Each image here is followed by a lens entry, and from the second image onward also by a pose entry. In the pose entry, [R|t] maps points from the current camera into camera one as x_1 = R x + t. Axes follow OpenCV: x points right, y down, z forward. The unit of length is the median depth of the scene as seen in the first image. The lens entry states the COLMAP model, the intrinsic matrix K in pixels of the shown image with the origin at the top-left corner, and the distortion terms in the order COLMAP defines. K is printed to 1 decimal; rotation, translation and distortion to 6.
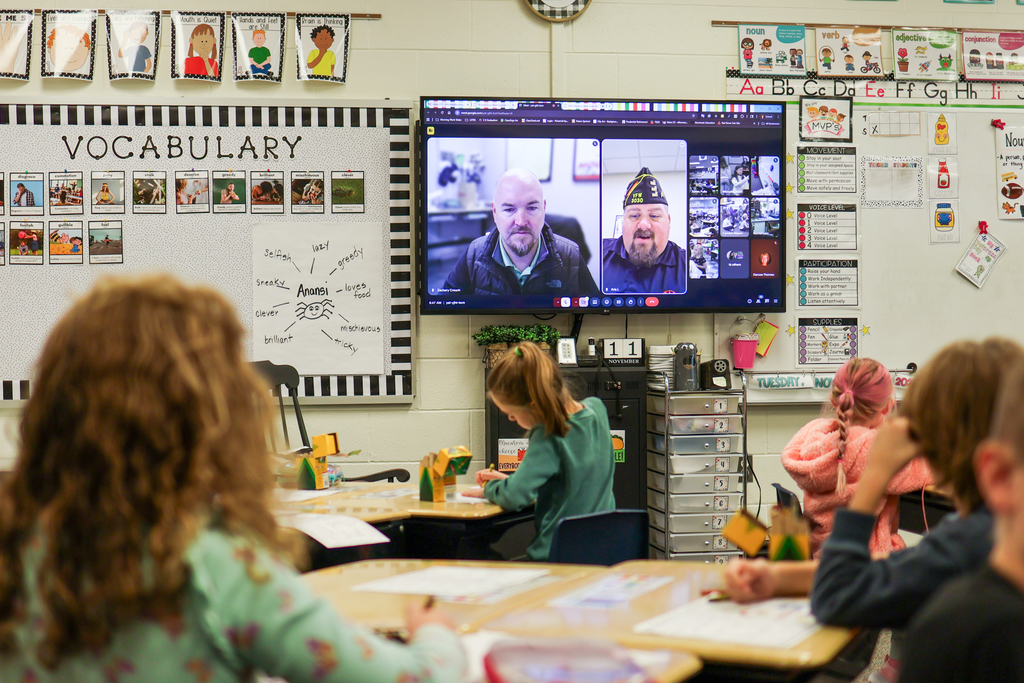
lens RADIAL K [[1781.1, 0, 512.0], [0, 1781.1, 341.5], [0, 0, 1]] dist [-0.068998, 0.067768]
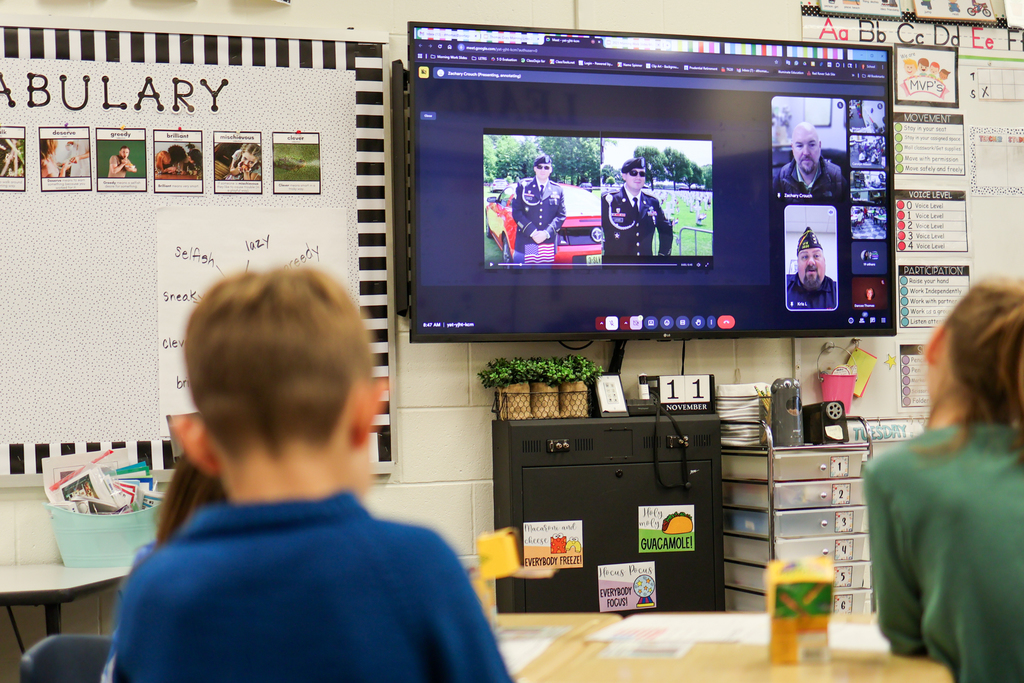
lens RADIAL K [[1781.1, 0, 512.0], [0, 1781.1, 341.5], [0, 0, 1]] dist [-0.068998, 0.067768]
pose [[0.983134, -0.010493, 0.182585, -0.135145], [0.017013, 0.999271, -0.034179, 0.008231], [-0.182094, 0.036709, 0.982596, 0.321421]]
